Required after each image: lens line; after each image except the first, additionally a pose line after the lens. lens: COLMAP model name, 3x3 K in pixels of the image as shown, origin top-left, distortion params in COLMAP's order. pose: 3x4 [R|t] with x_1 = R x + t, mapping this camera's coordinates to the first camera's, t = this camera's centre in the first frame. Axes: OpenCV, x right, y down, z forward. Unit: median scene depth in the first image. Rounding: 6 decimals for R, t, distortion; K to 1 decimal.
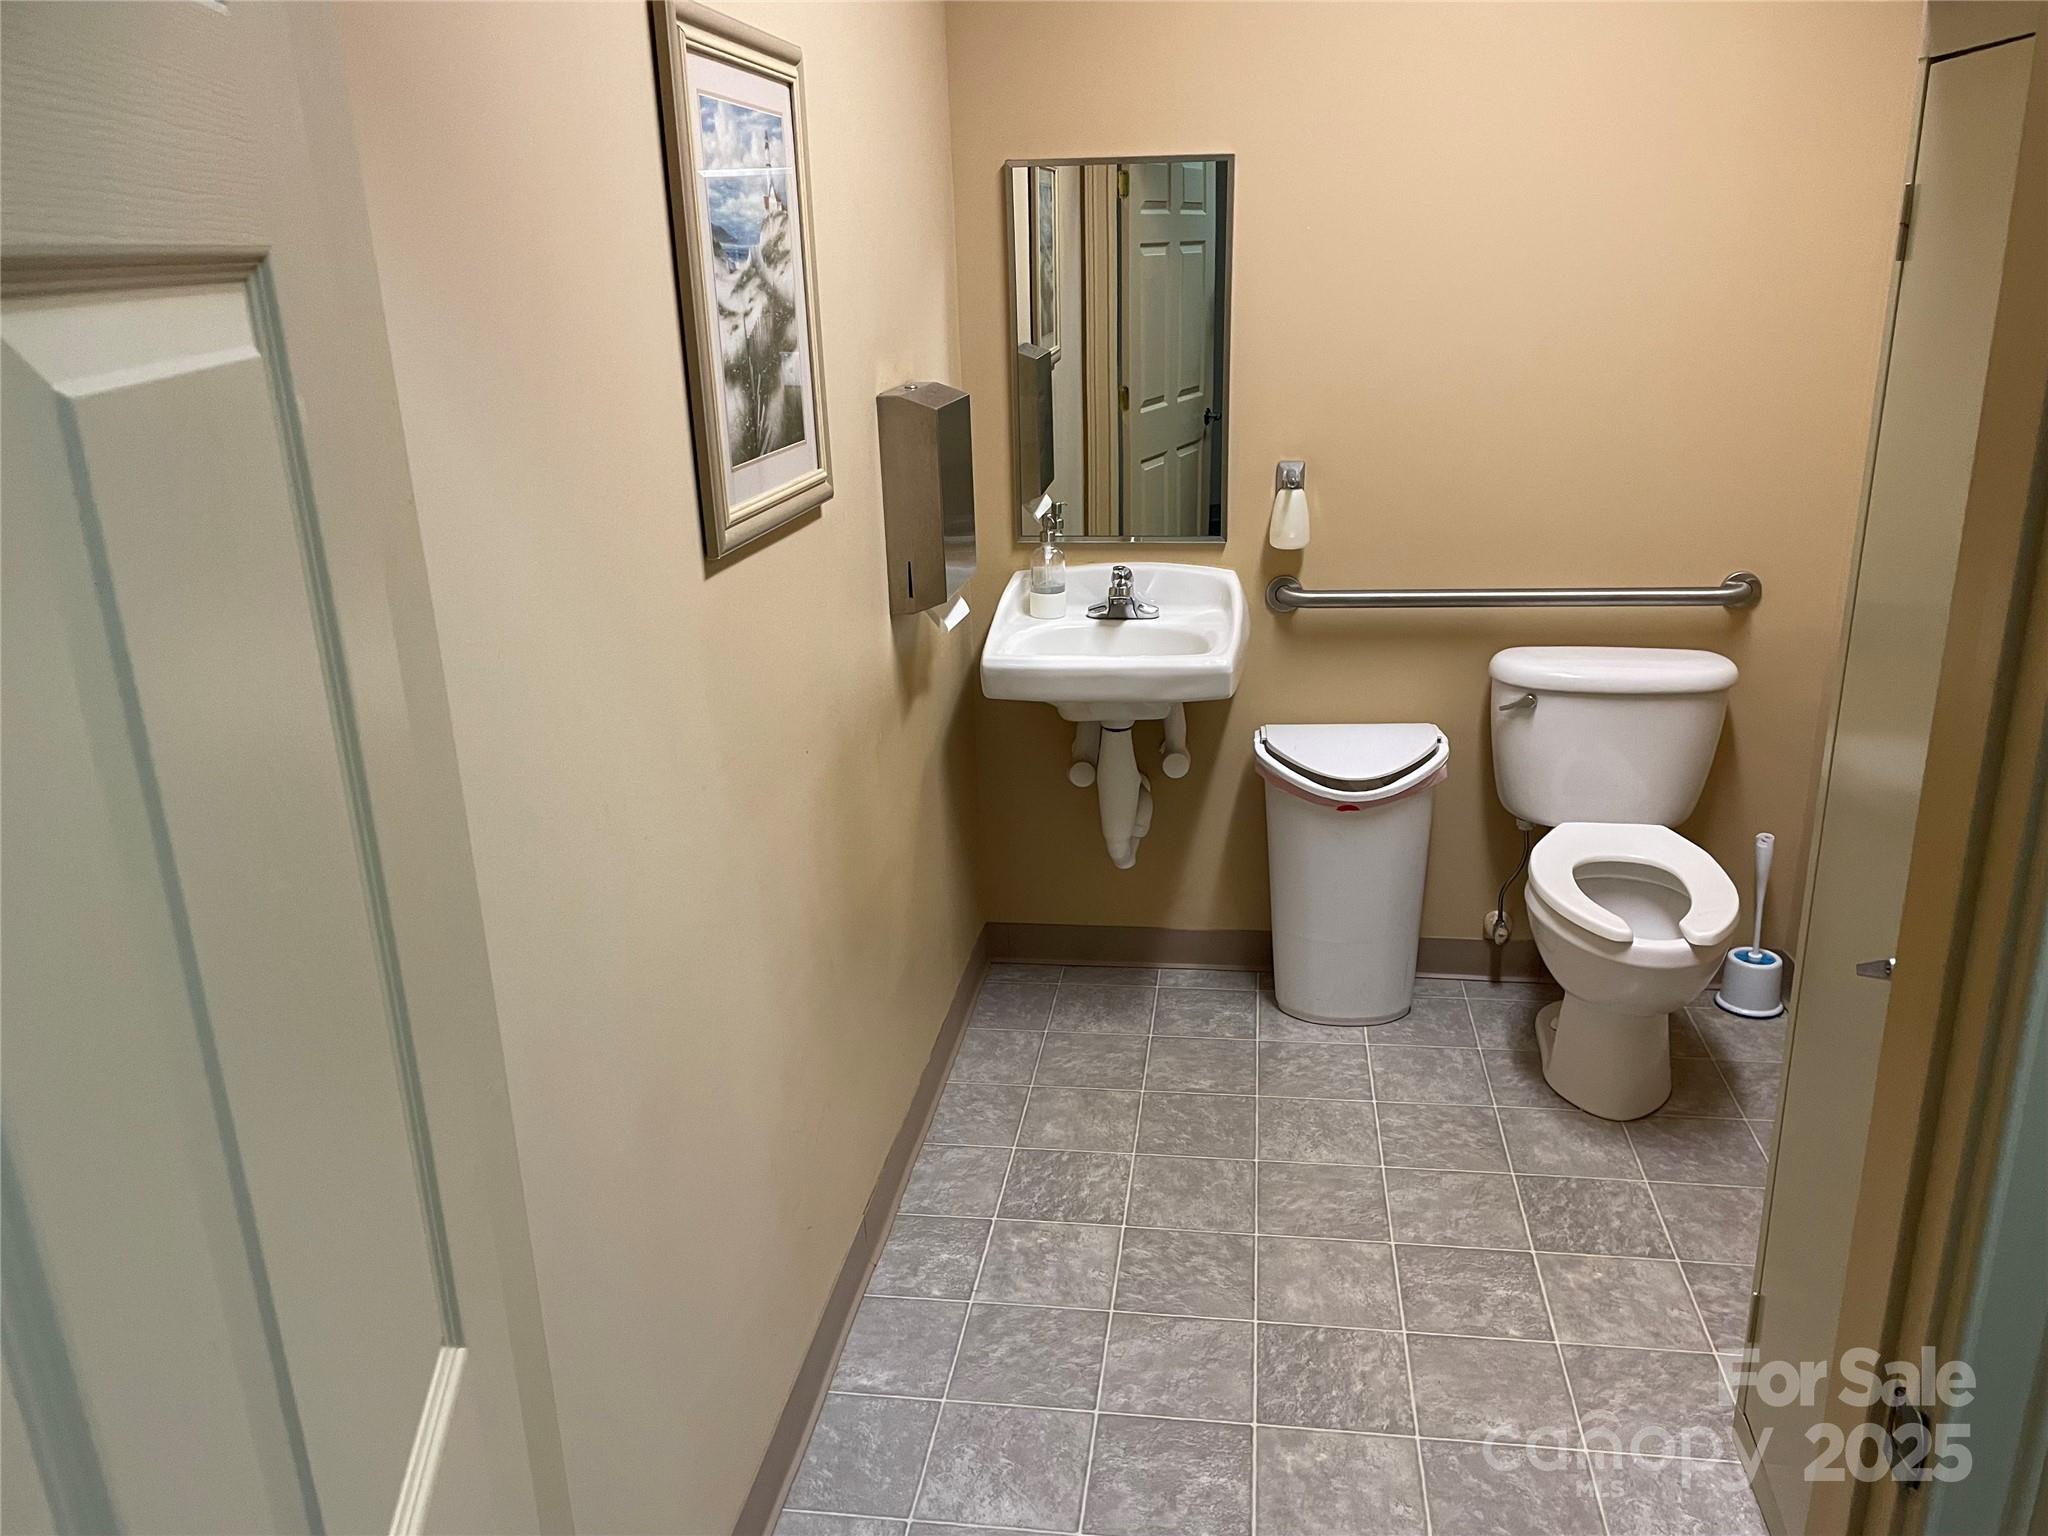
lens RADIAL K [[1539.1, 0, 1023.3], [0, 1539.1, 779.2], [0, 0, 1]] dist [0.001329, -0.000440]
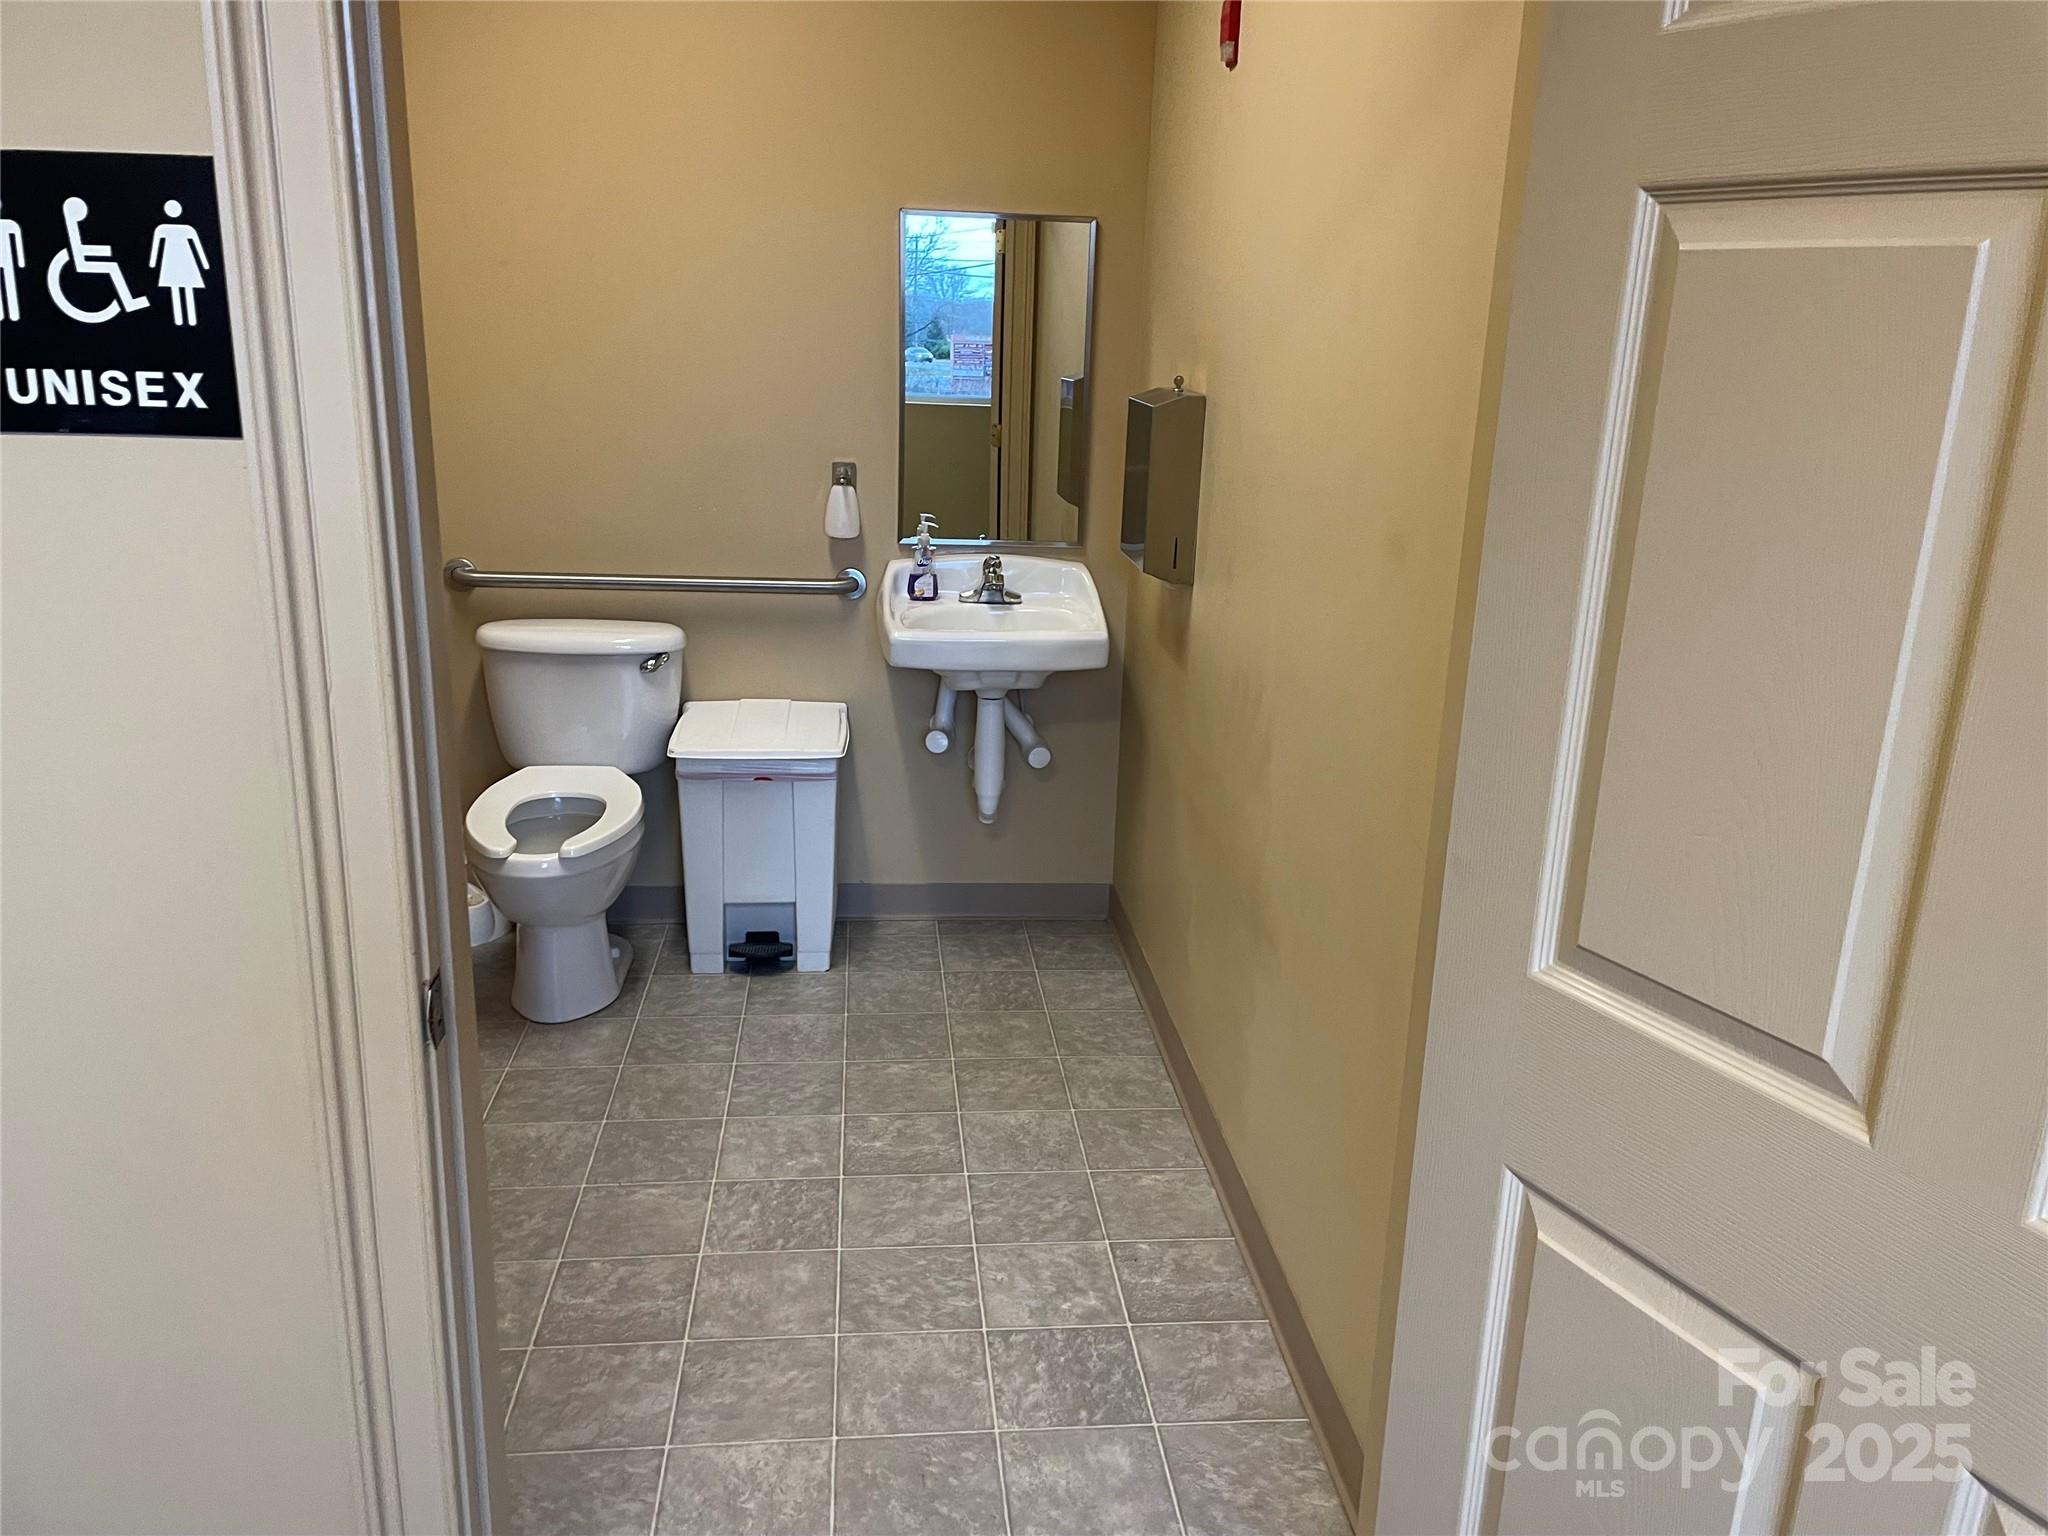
lens RADIAL K [[1539.1, 0, 1021.4], [0, 1539.1, 761.6], [0, 0, 1]] dist [0.001329, -0.000440]
pose [[-0.970430, 0.057050, -0.234546, 0.244714], [-0.086555, 0.824811, 0.558744, -0.503314], [0.225332, 0.562523, -0.795483, 1.591103]]
